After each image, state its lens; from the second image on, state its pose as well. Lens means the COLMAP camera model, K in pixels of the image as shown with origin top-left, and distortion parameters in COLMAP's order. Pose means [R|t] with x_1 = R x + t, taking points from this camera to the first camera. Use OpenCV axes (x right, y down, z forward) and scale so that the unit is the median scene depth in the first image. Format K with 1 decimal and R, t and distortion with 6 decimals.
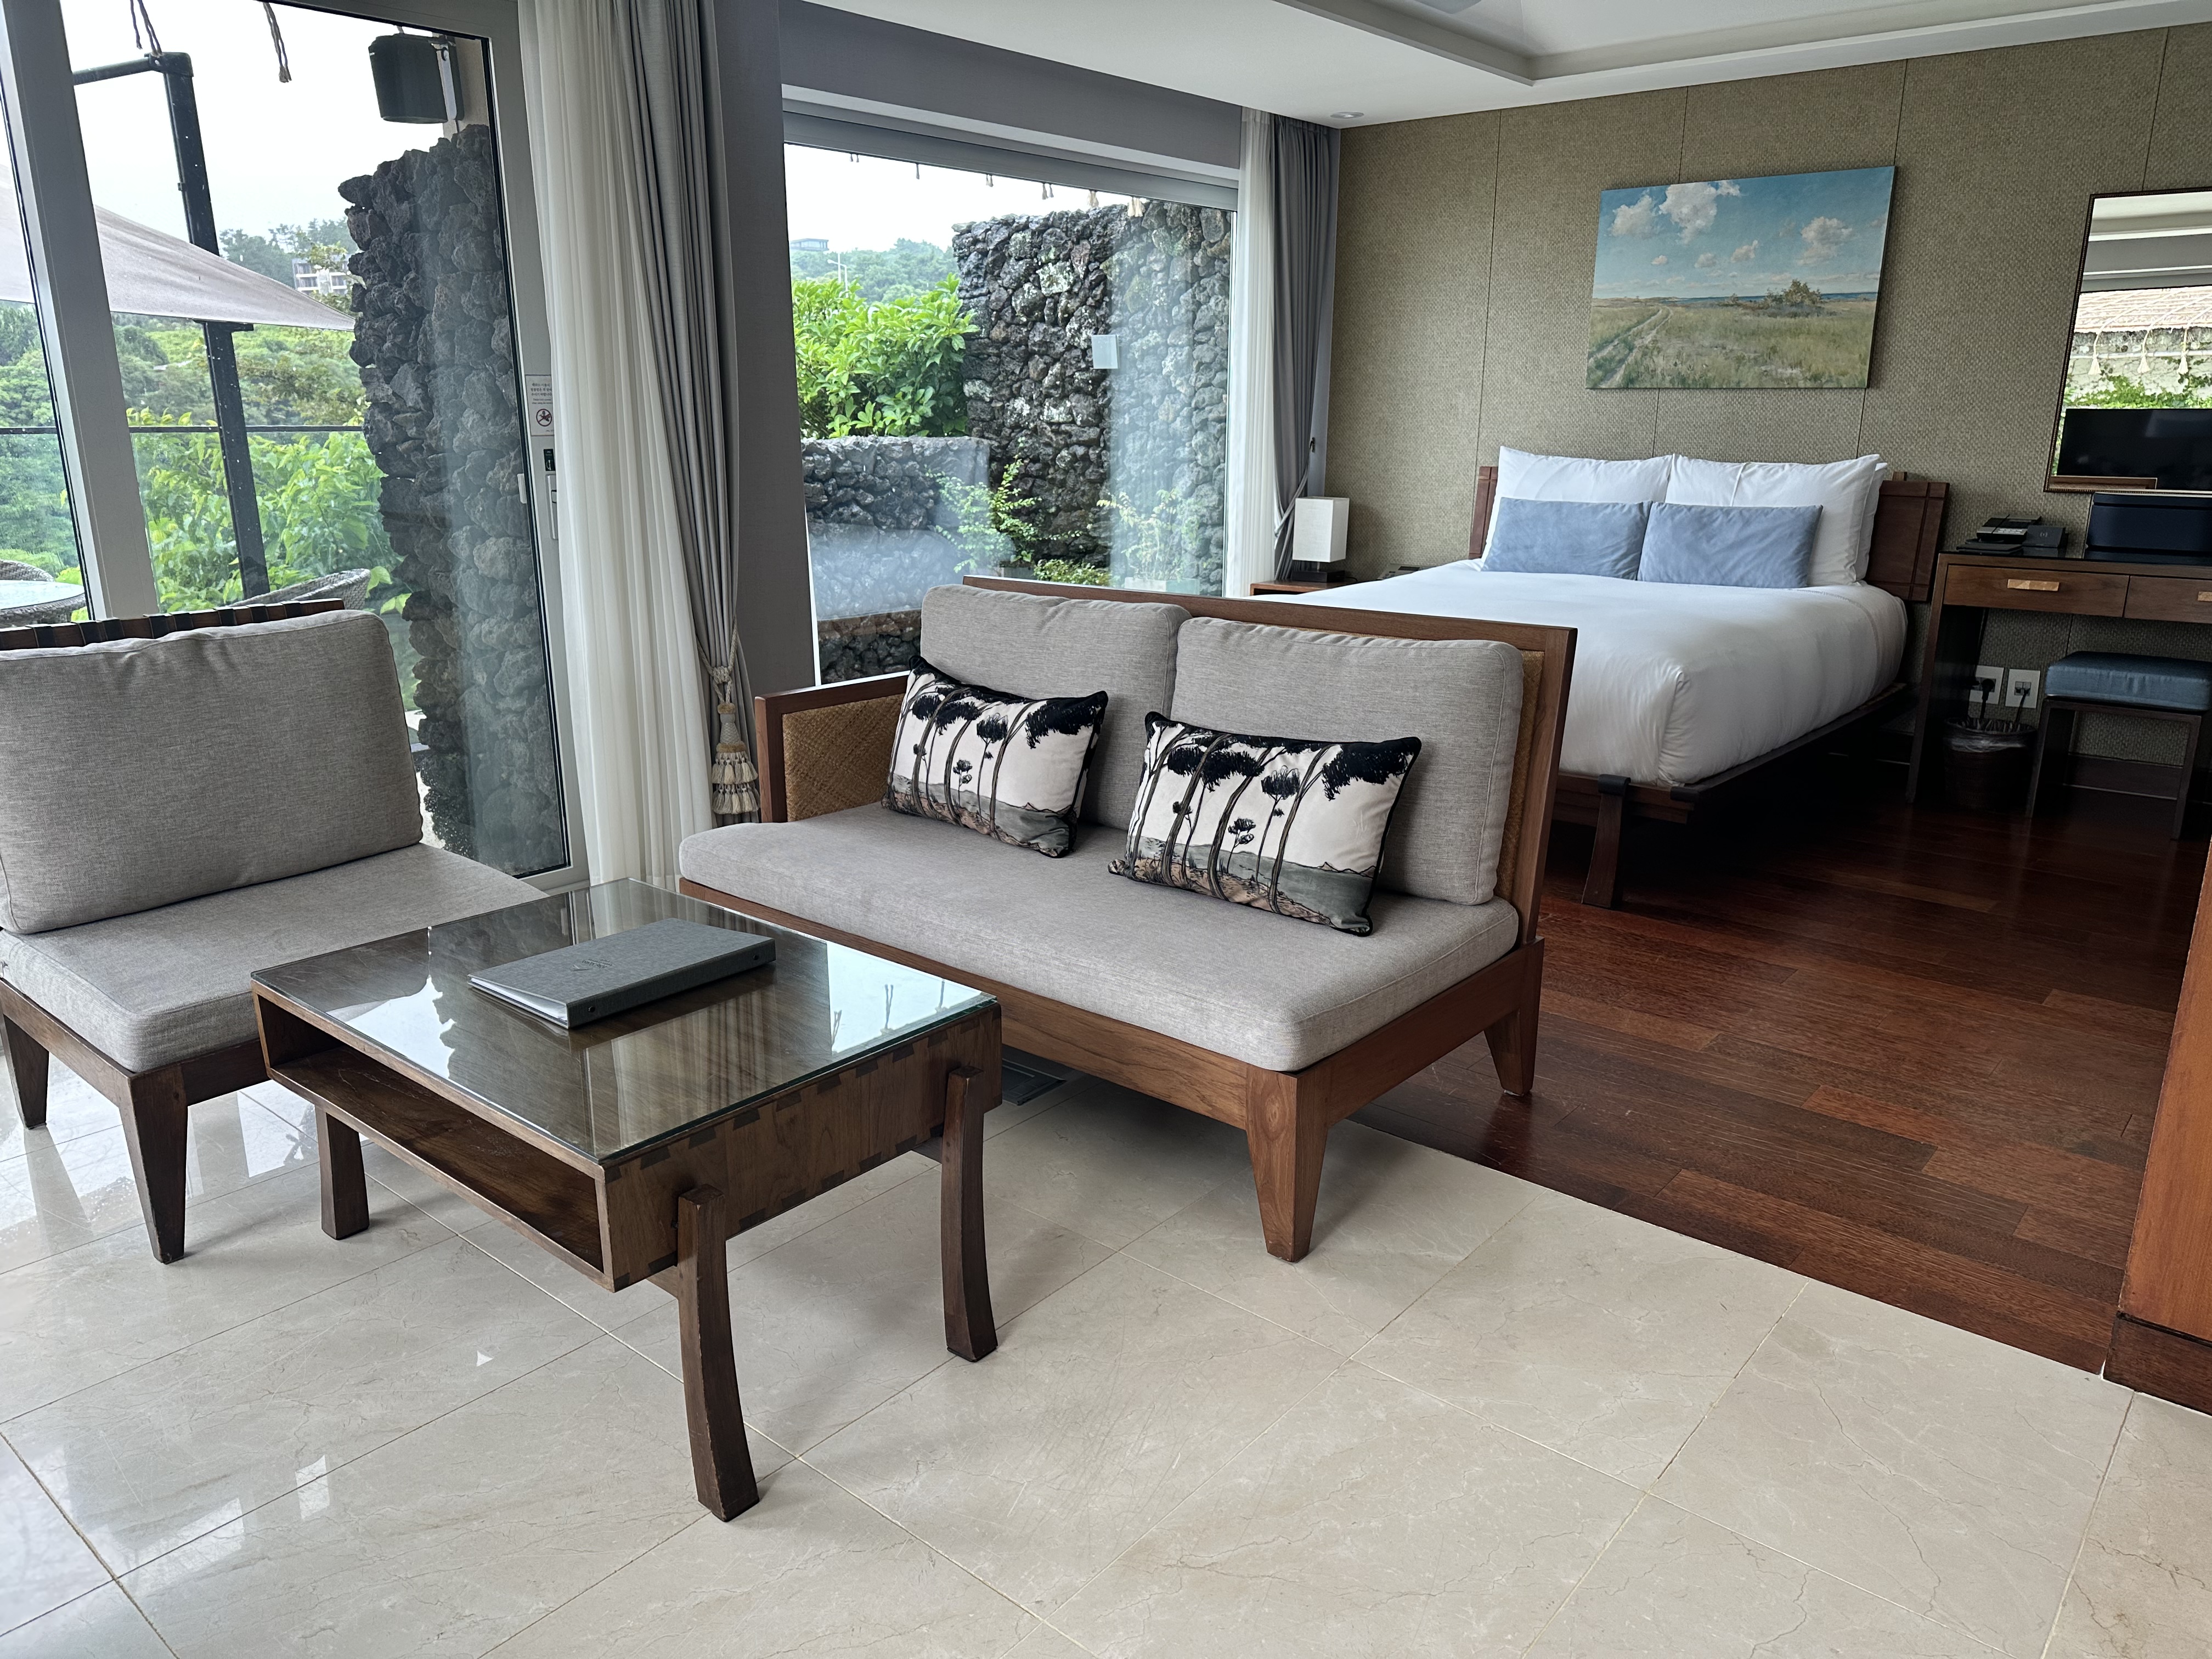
lens RADIAL K [[1531.4, 0, 1122.0], [0, 1531.4, 826.2], [0, 0, 1]] dist [0.096870, -0.128384]
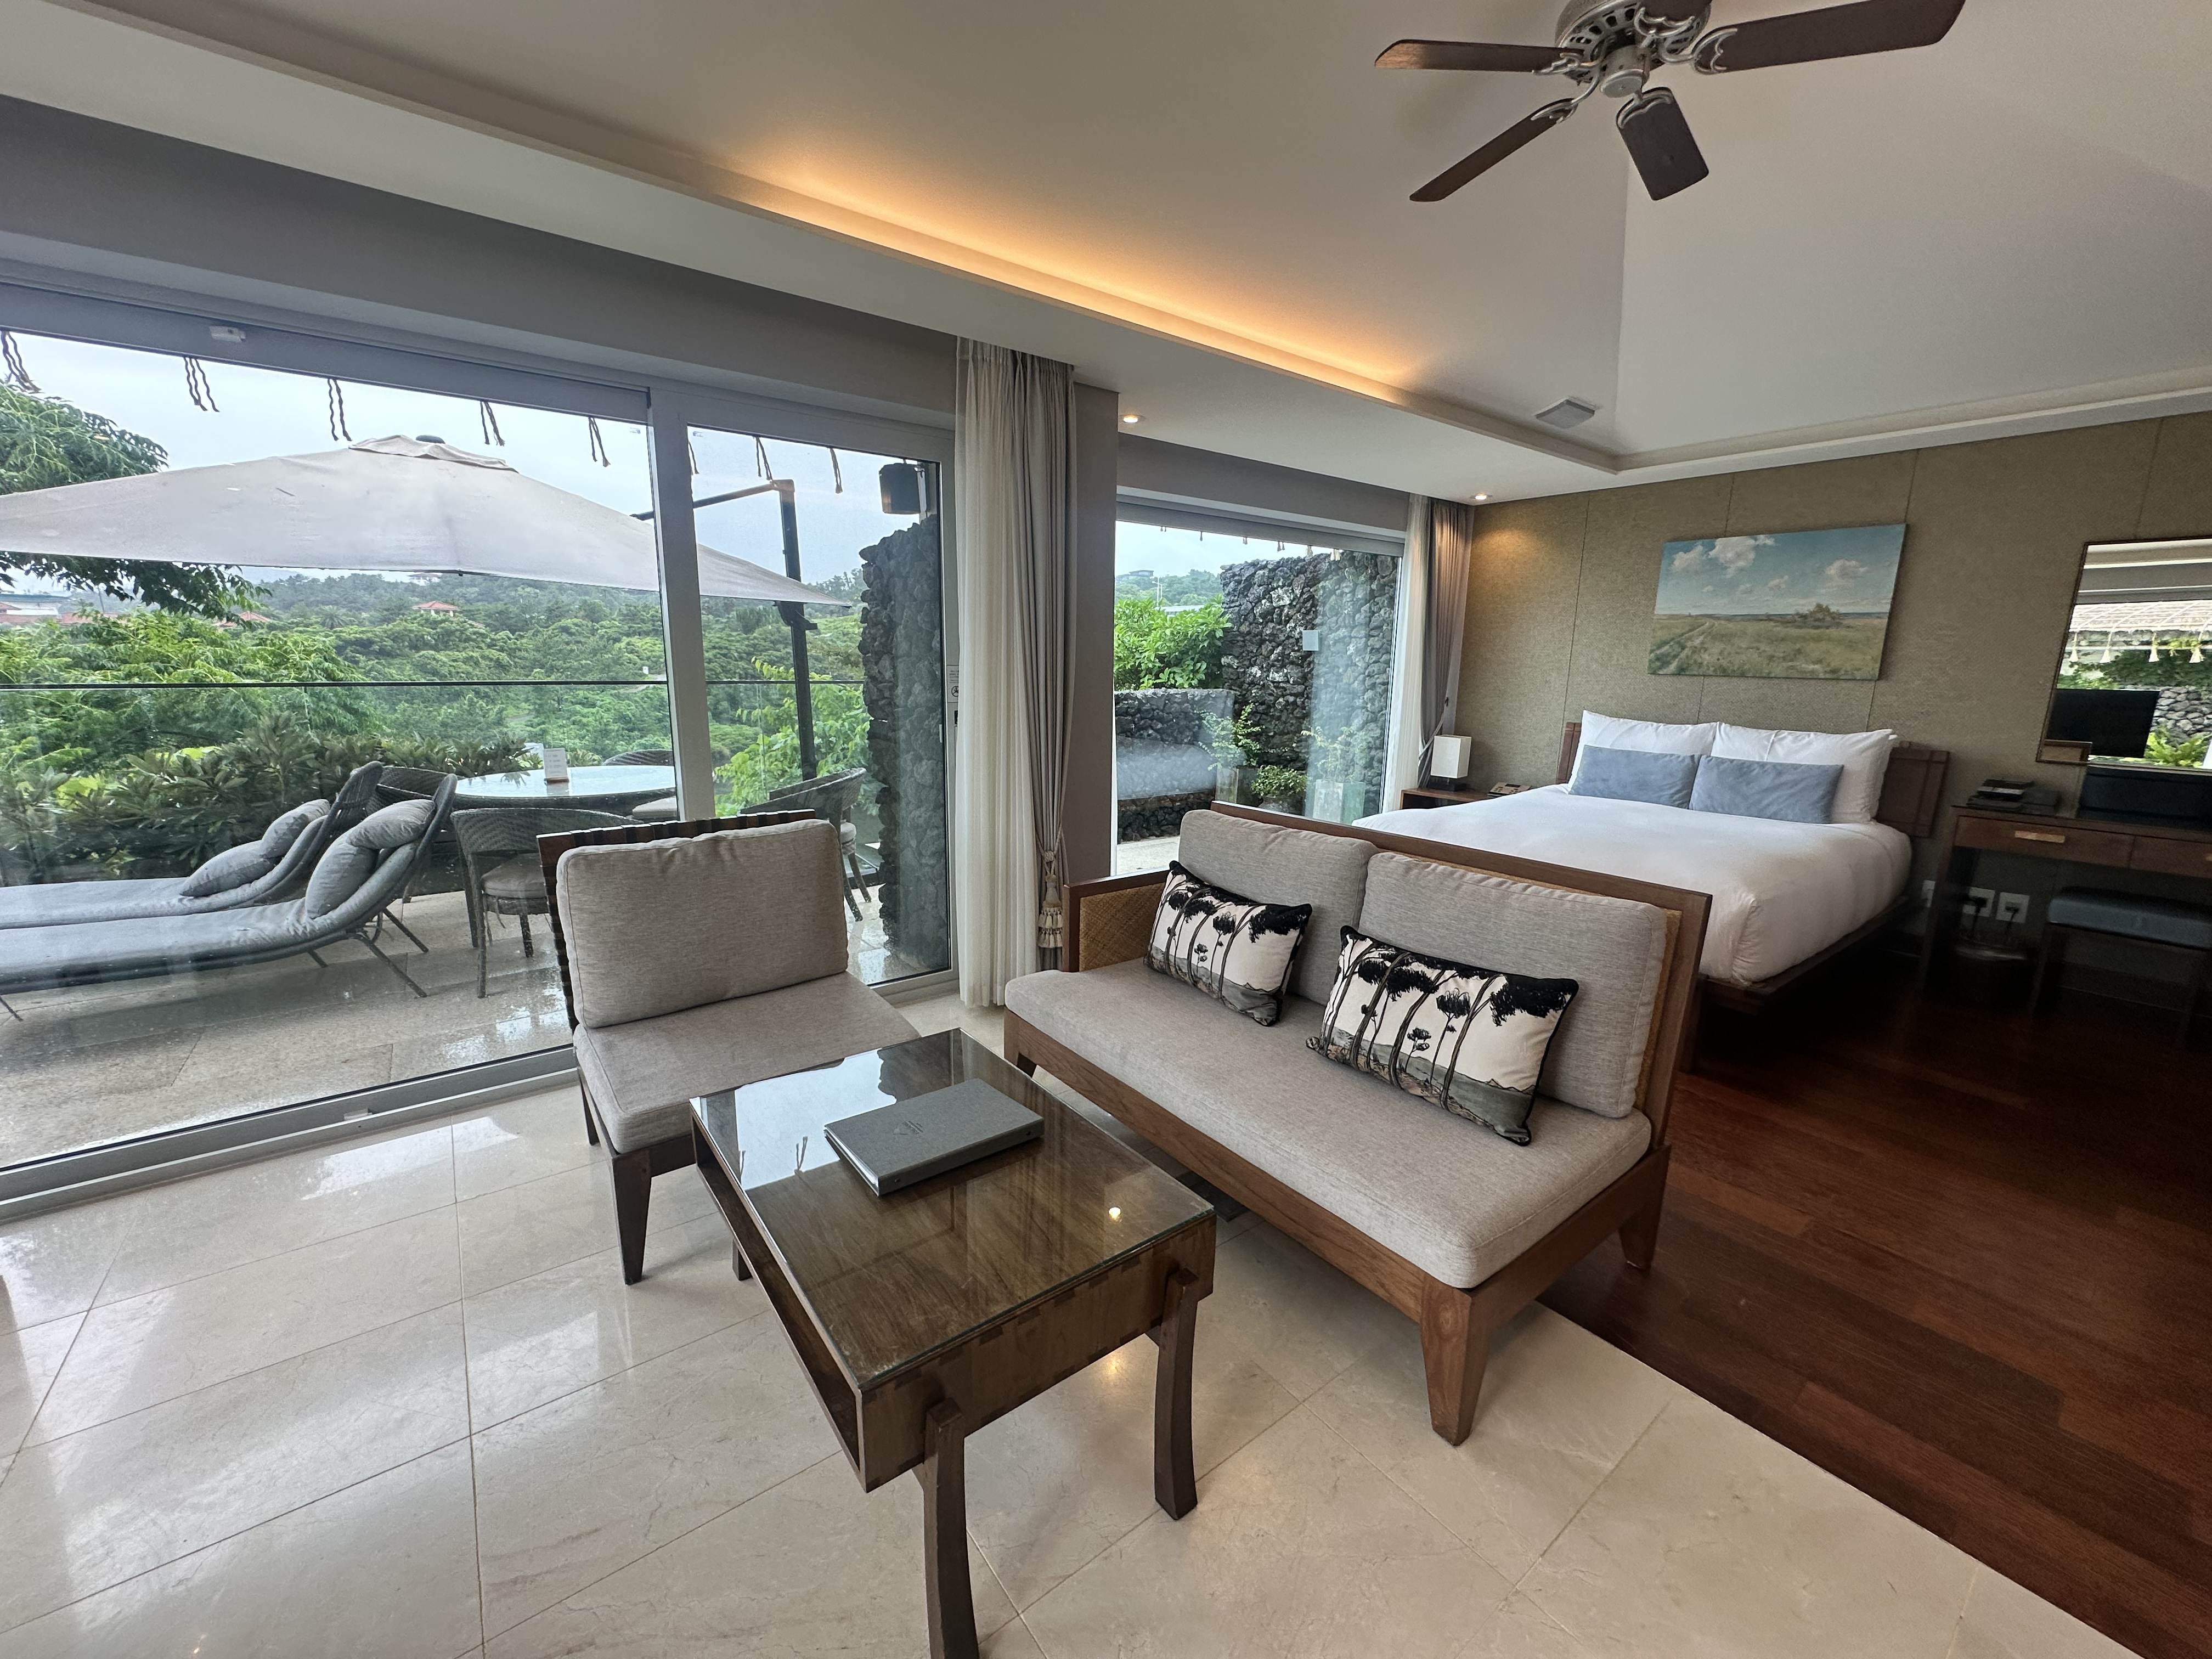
lens RADIAL K [[878.4, 0, 1110.2], [0, 878.4, 830.0], [0, 0, 1]] dist [-0.007053, 0.001585]
pose [[0.975399, 0.055675, -0.213302, -0.011736], [-0.071214, 0.995284, -0.065864, -0.048681], [0.208629, 0.079434, 0.974764, 0.111412]]
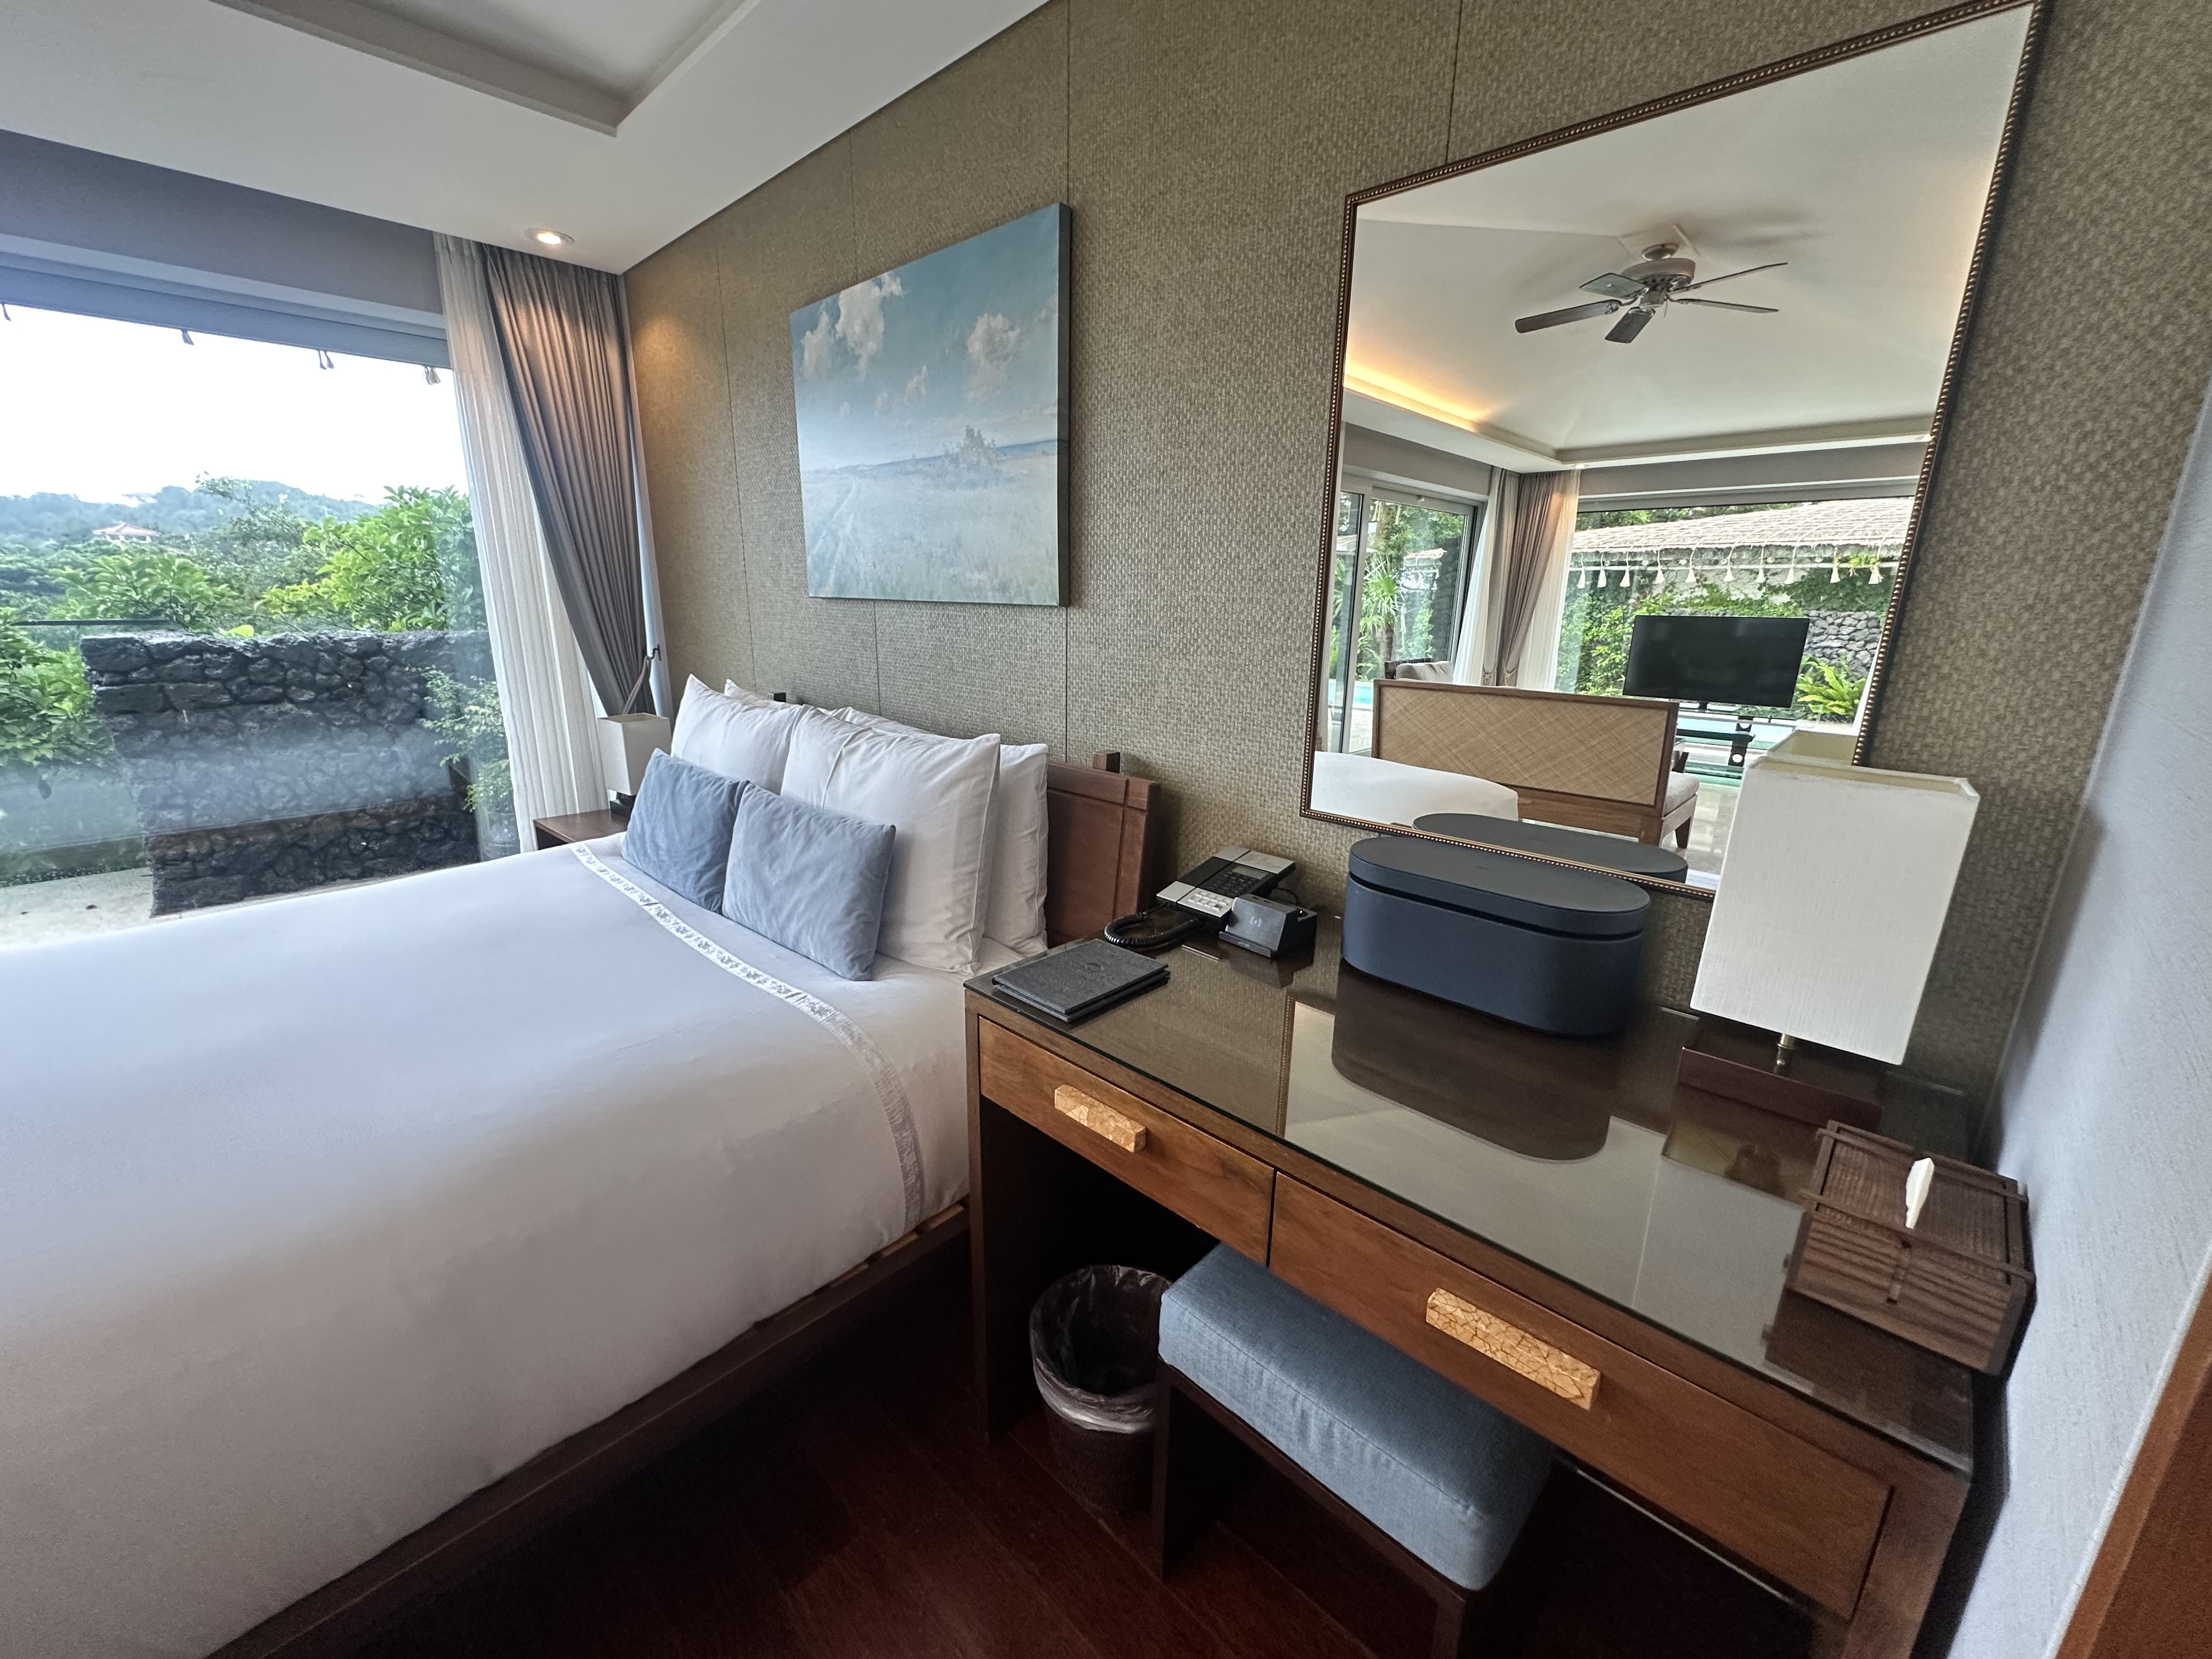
lens RADIAL K [[878.4, 0, 1106.1], [0, 878.4, 829.7], [0, 0, 1]] dist [-0.007053, 0.001585]
pose [[0.997793, 0.027334, -0.060514, 0.504300], [-0.027407, 0.999624, -0.000377, -0.192669], [0.060481, 0.002035, 0.998167, 0.654494]]
